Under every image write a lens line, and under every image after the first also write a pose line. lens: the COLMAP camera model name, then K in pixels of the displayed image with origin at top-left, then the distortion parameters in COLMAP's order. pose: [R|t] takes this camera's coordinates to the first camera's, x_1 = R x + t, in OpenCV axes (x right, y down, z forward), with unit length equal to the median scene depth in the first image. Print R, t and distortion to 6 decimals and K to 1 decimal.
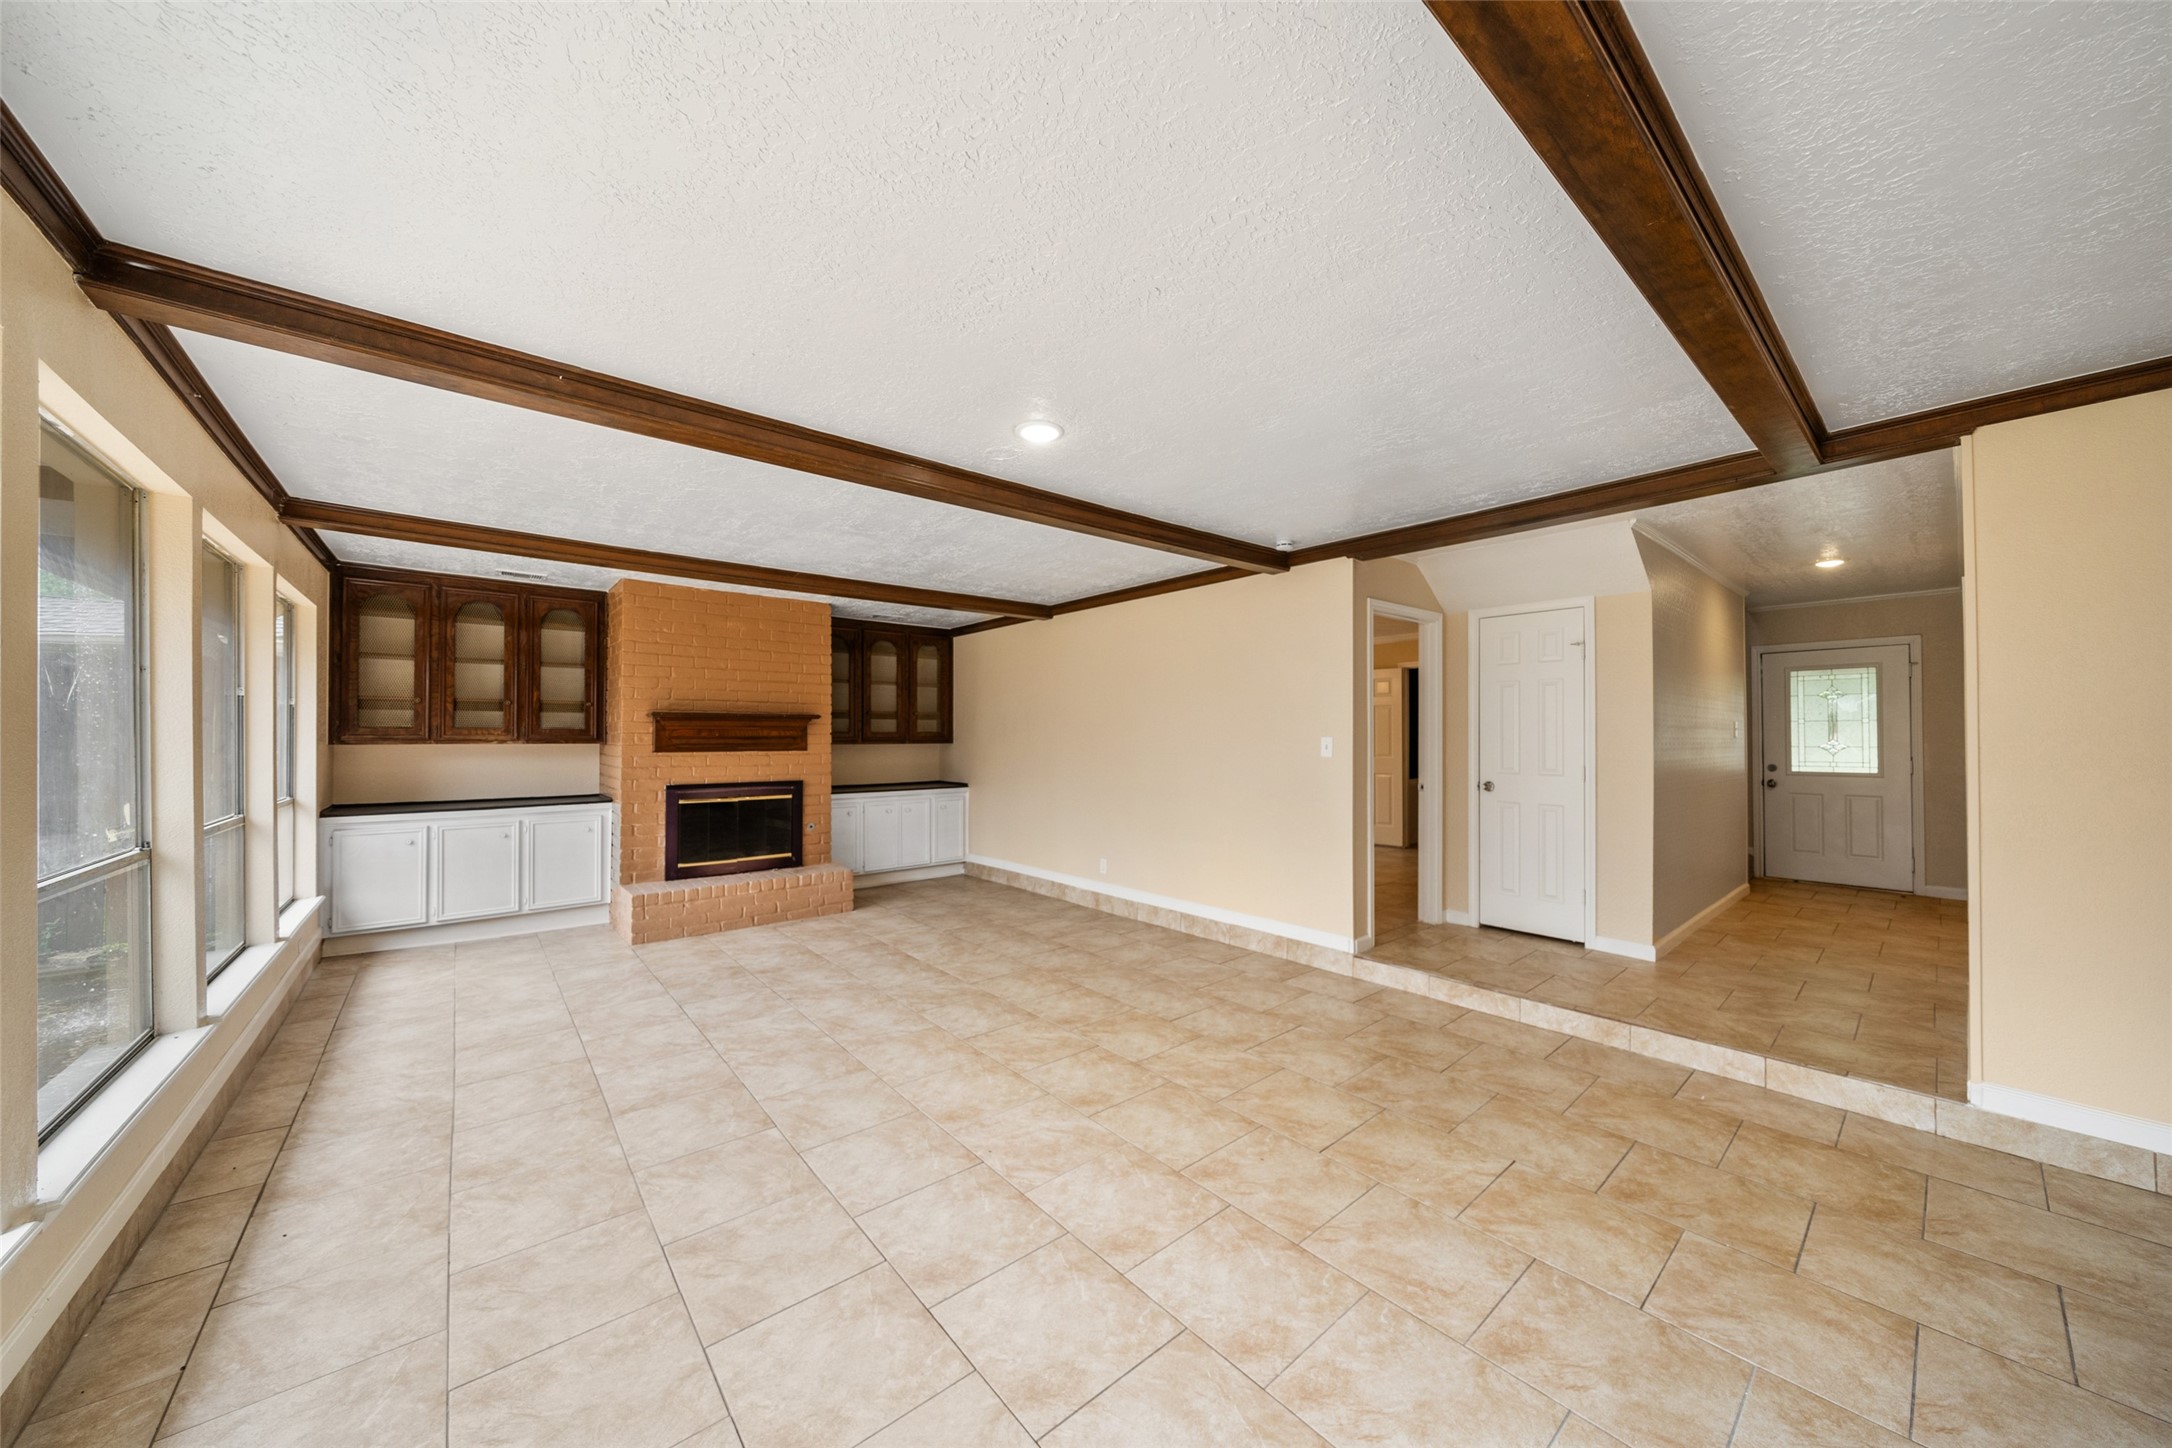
lens RADIAL K [[746.7, 0, 1091.9], [0, 746.7, 723.0], [0, 0, 1]] dist [-0.004484, -0.000159]
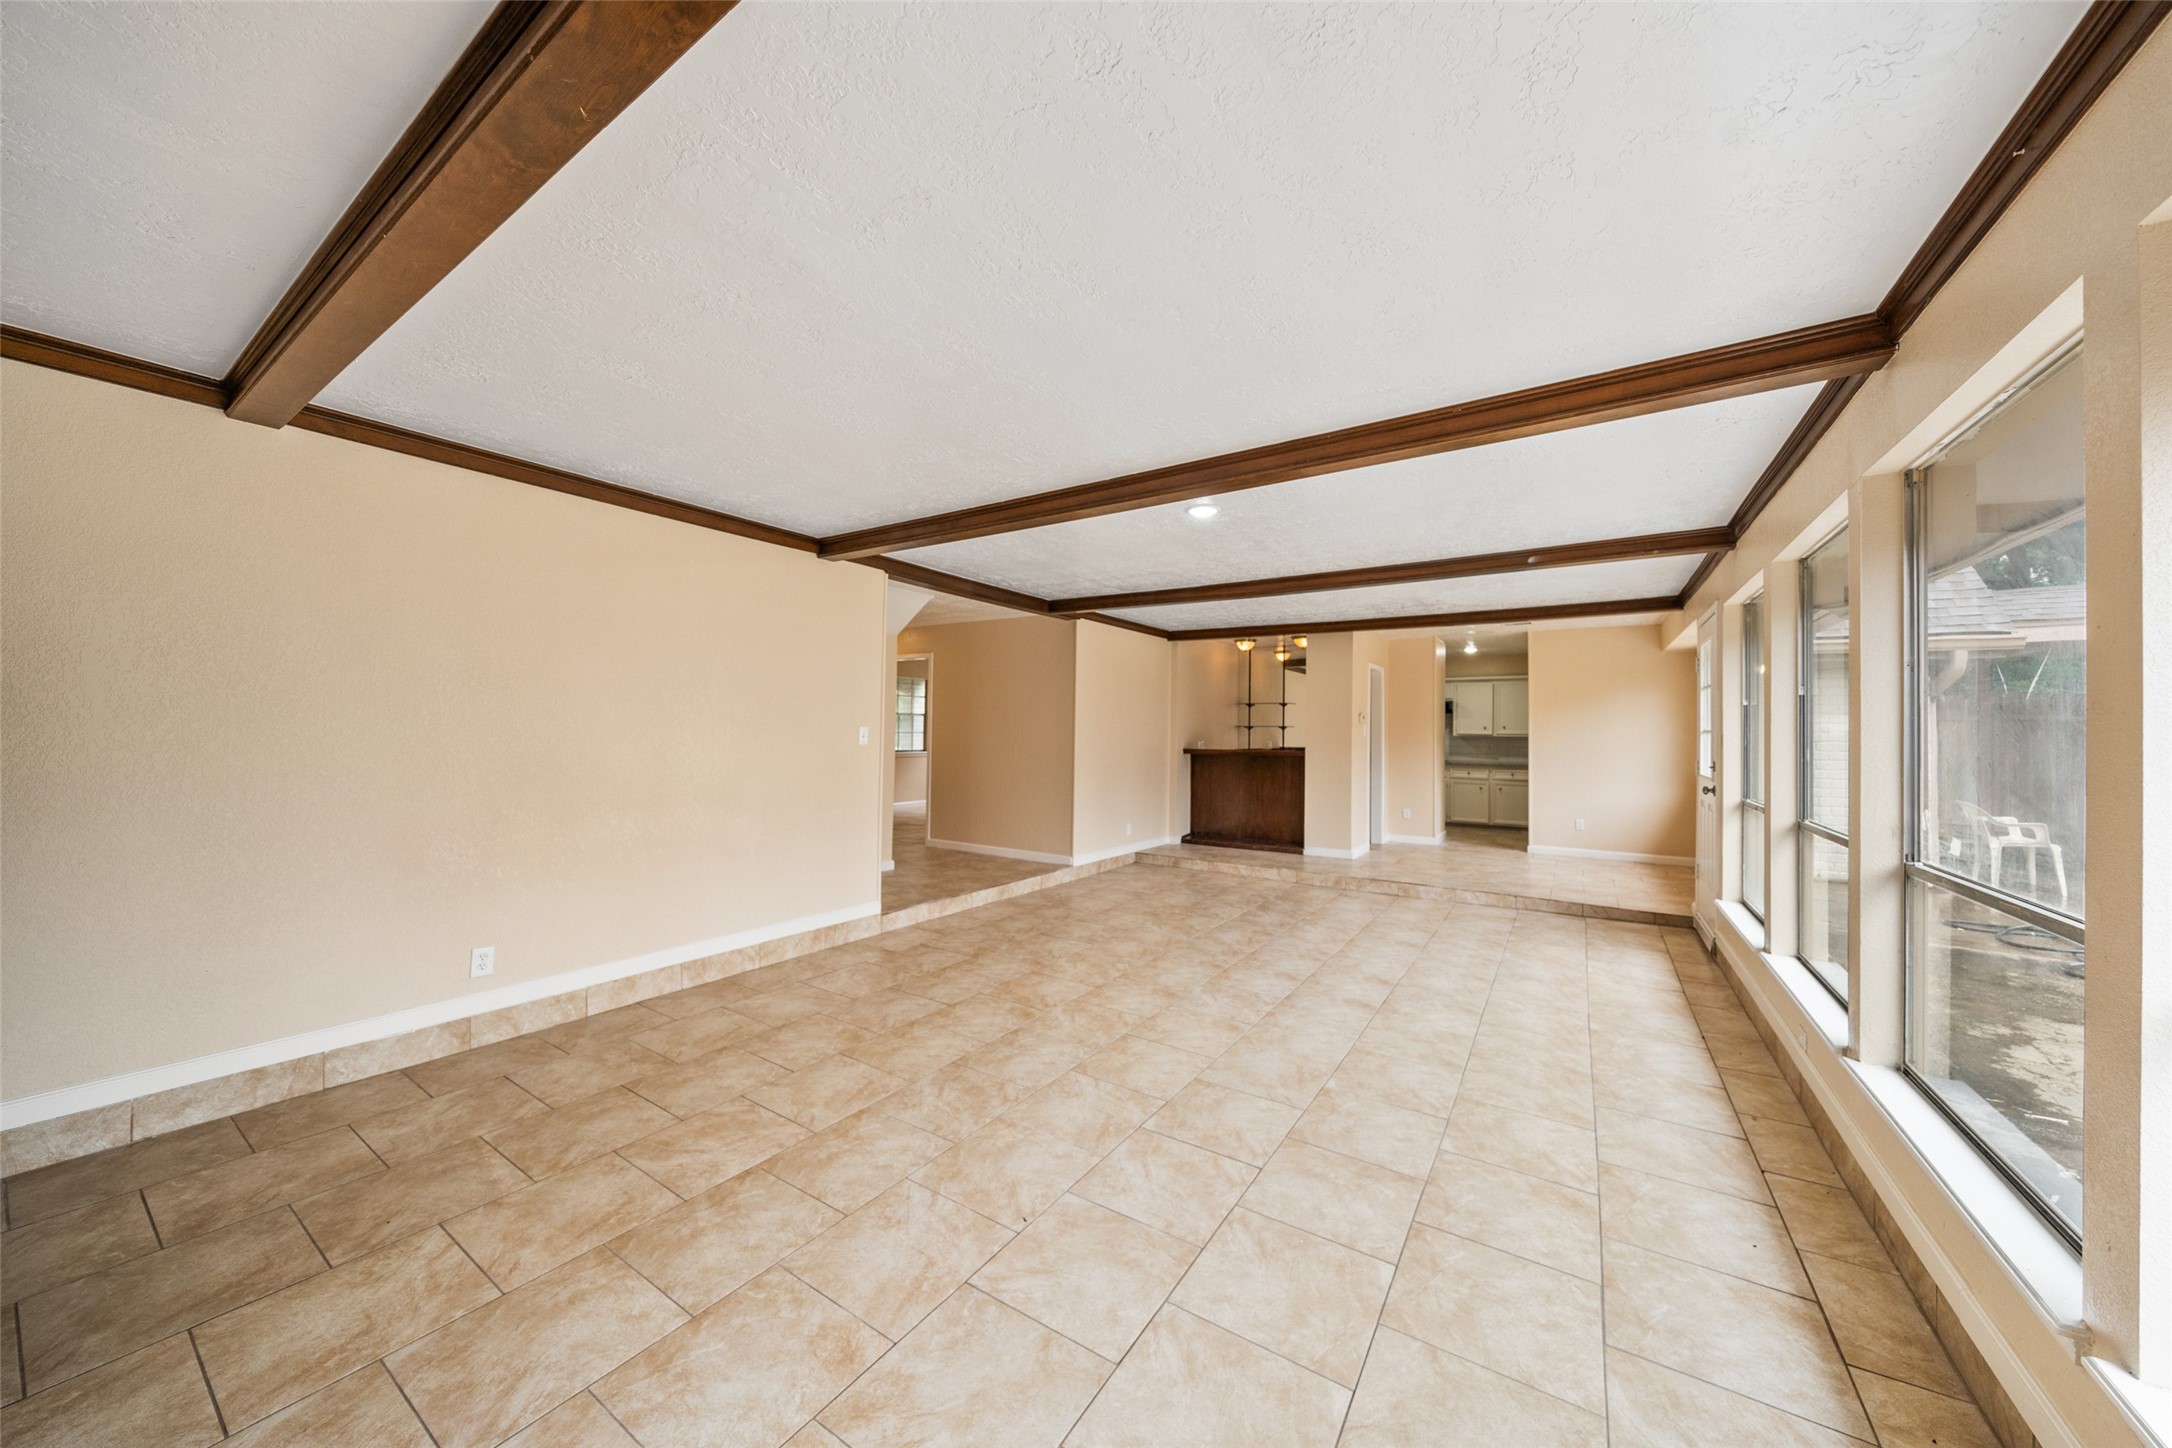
lens RADIAL K [[746.7, 0, 1082.5], [0, 746.7, 713.8], [0, 0, 1]] dist [-0.004484, -0.000159]
pose [[-0.279994, 0.018328, 0.959827, -0.831685], [-0.034069, 0.998998, -0.029015, 0.020442], [-0.959397, -0.040825, -0.279089, 0.999006]]
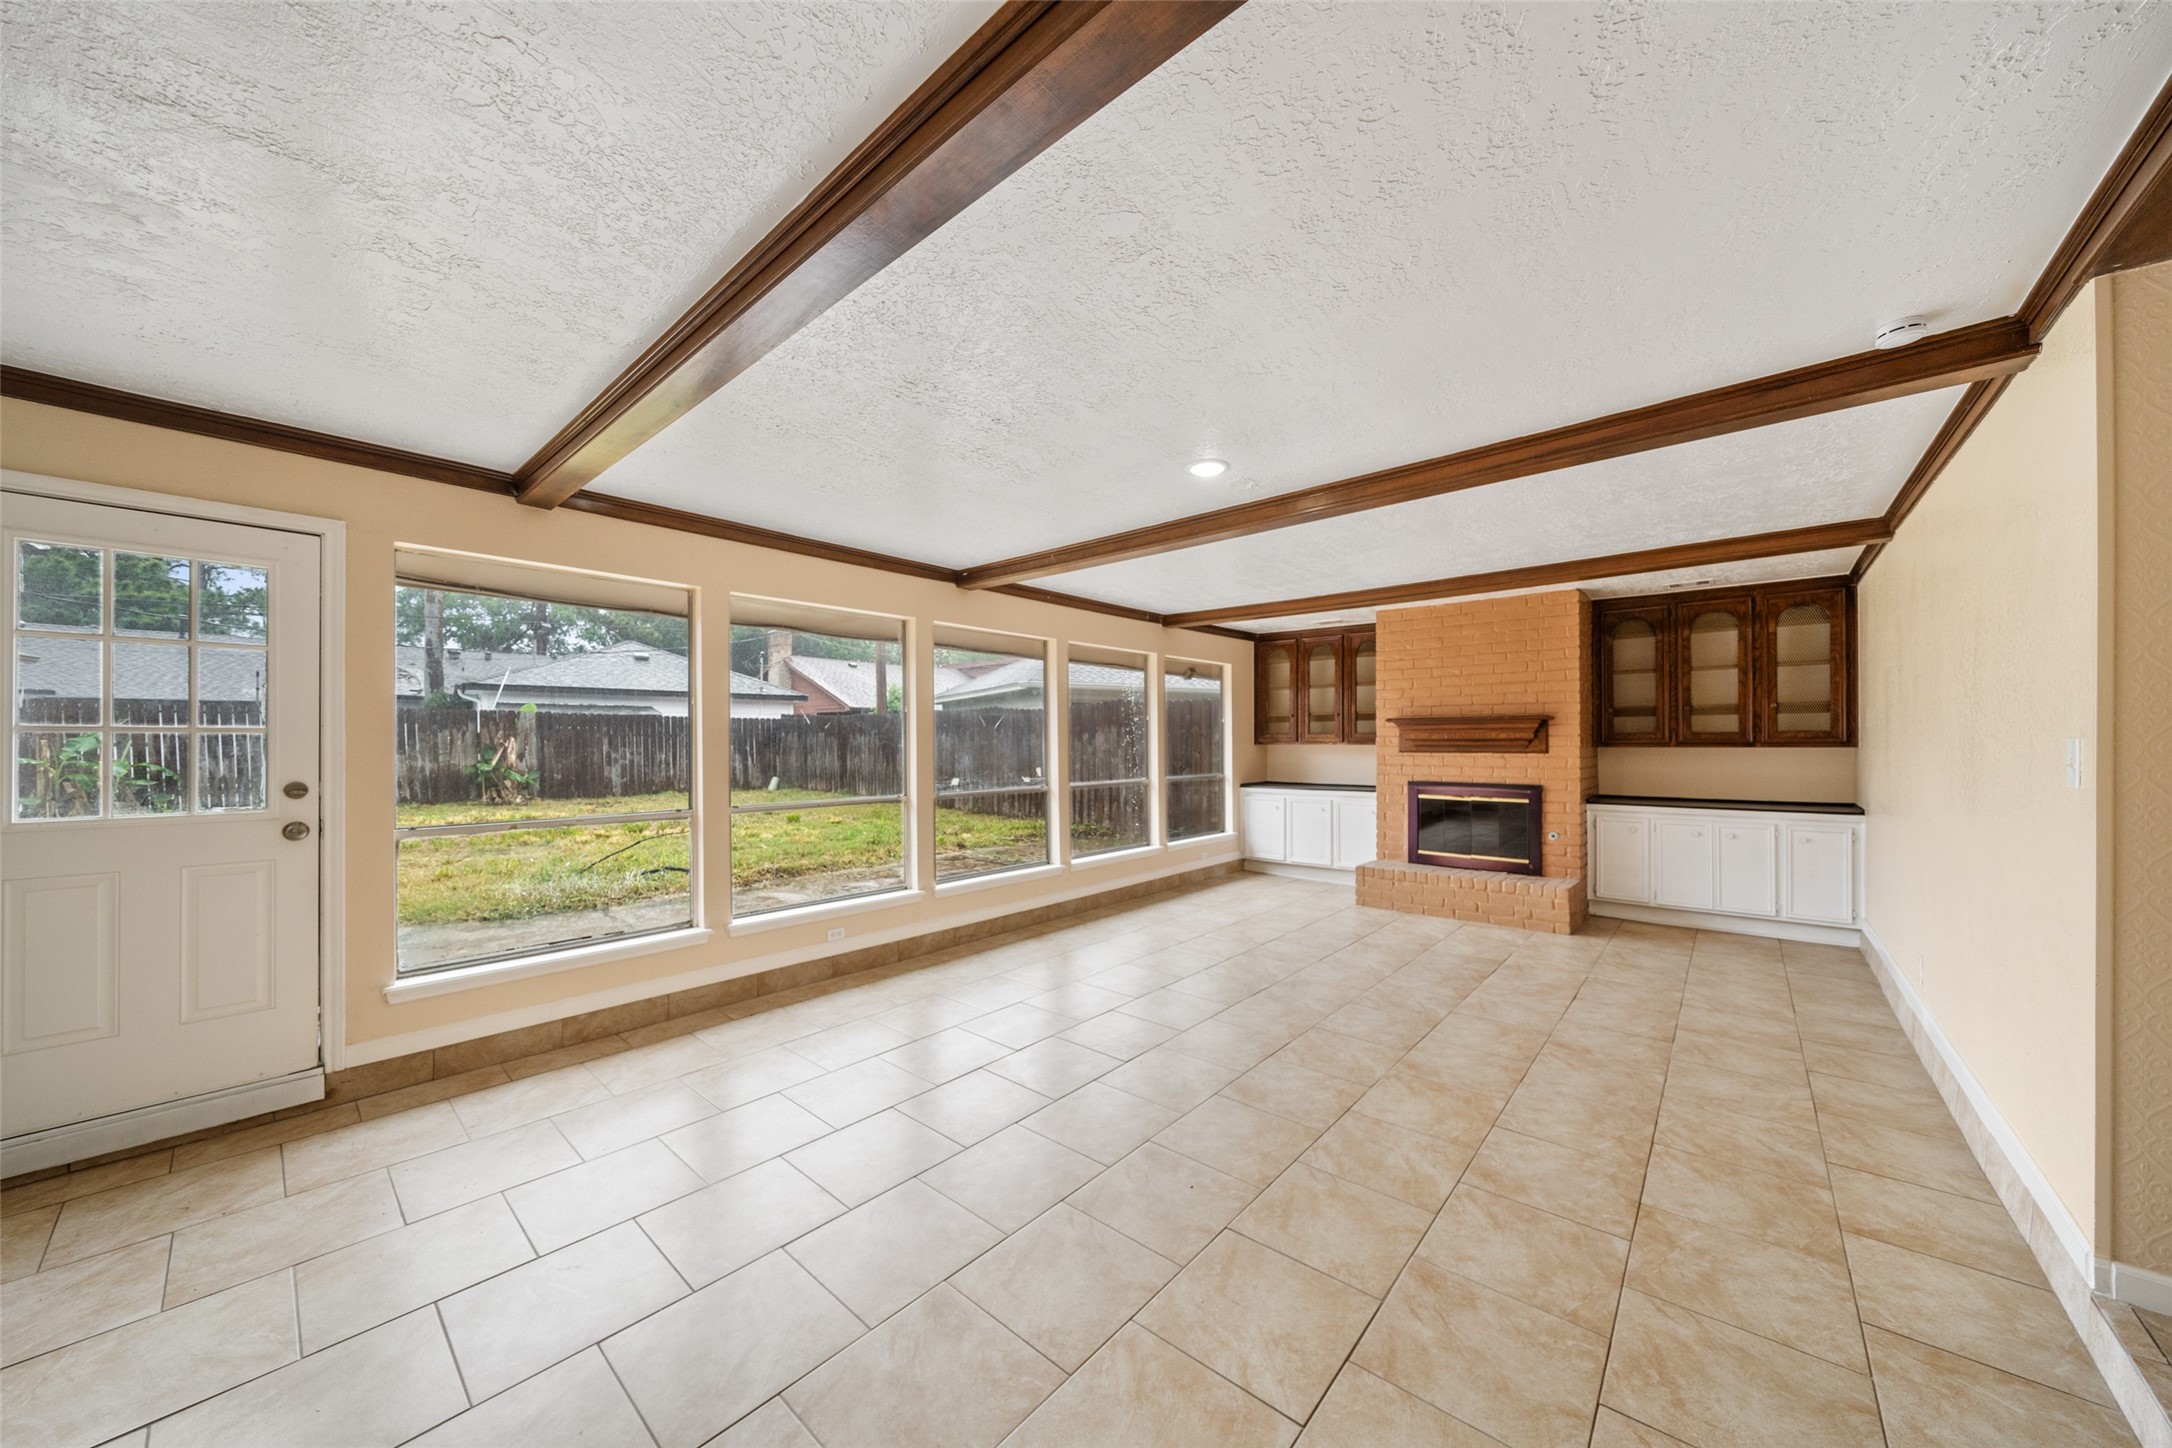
lens RADIAL K [[746.7, 0, 1084.3], [0, 746.7, 737.3], [0, 0, 1]] dist [-0.004484, -0.000159]
pose [[0.148136, -0.003848, -0.988960, 0.635148], [0.022356, 0.999750, -0.000541, 0.005359], [0.988714, -0.022029, 0.148185, 0.406584]]
